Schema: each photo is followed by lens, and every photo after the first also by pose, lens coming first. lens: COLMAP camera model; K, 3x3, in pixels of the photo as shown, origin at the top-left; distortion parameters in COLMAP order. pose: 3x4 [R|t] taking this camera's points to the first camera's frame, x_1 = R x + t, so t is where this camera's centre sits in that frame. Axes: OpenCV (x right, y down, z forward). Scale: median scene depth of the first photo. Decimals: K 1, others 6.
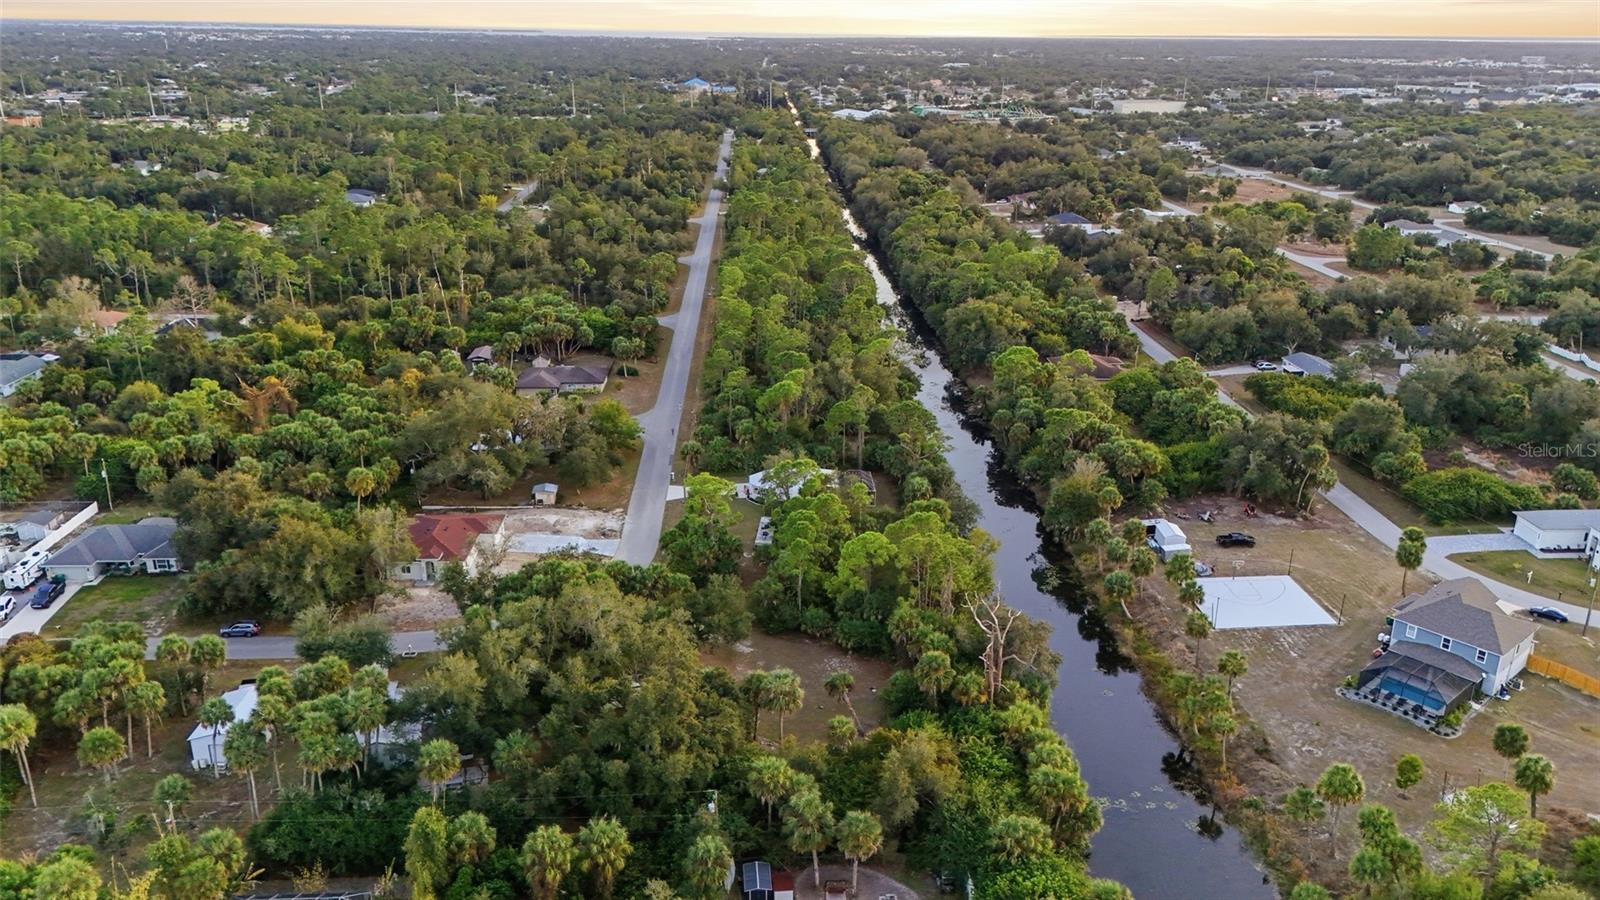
lens RADIAL K [[1175.8, 0, 805.4], [0, 1175.8, 445.9], [0, 0, 1]] dist [0.075893, -0.078285]
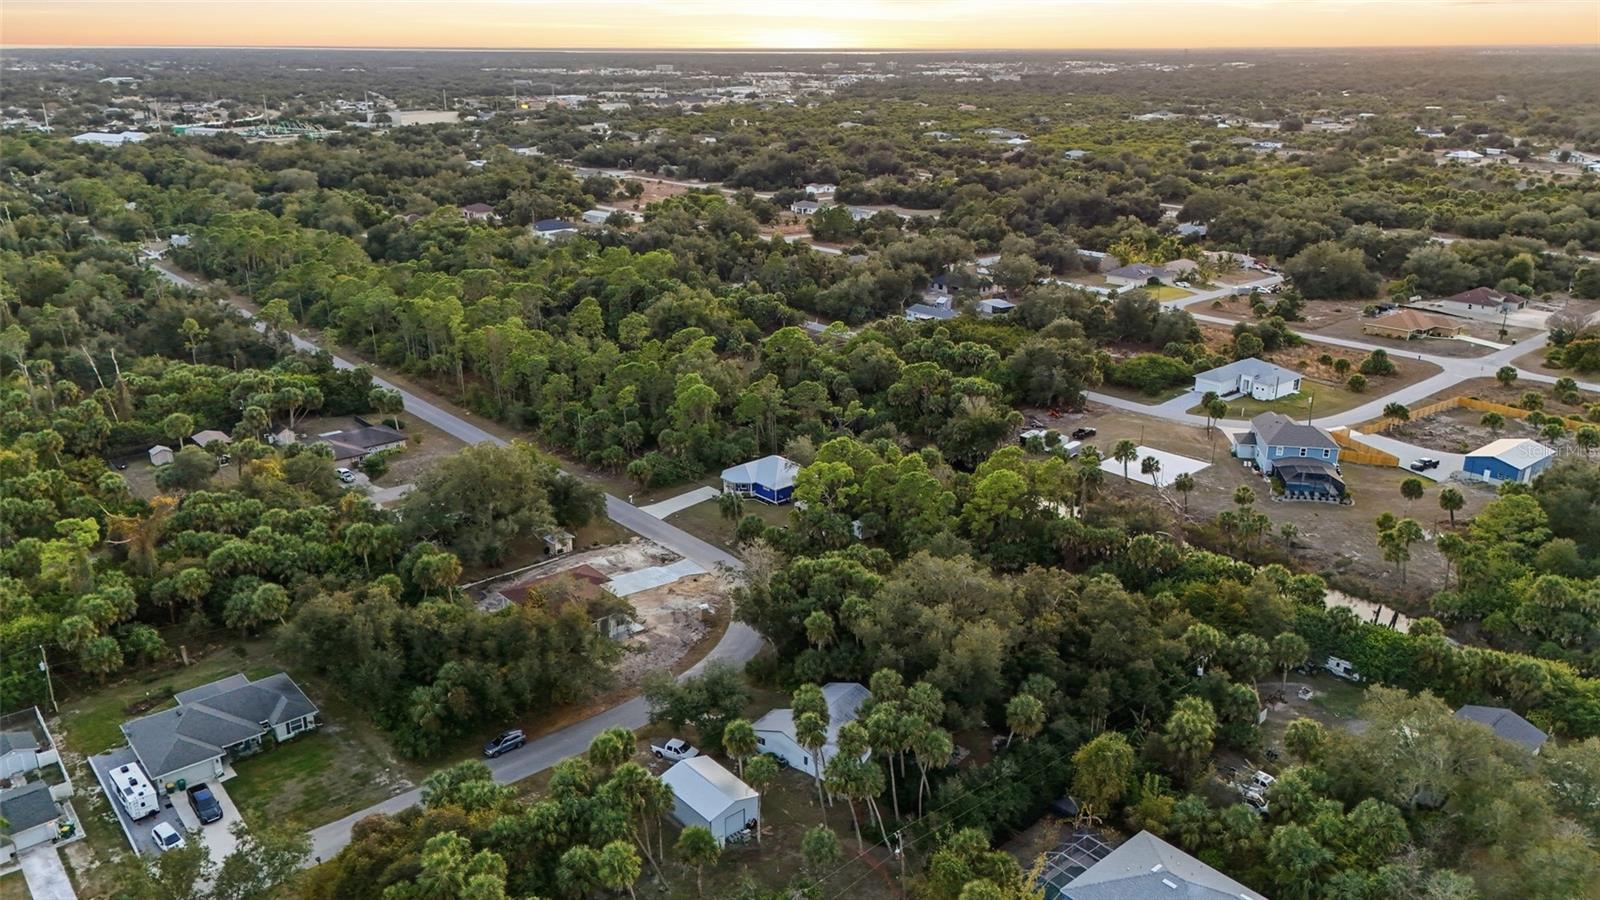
lens RADIAL K [[1175.8, 0, 805.4], [0, 1175.8, 445.9], [0, 0, 1]] dist [0.075893, -0.078285]
pose [[0.787878, -0.212182, 0.578123, -0.624142], [0.217446, 0.974152, 0.061193, -0.051751], [-0.576164, 0.077498, 0.813652, 0.127371]]
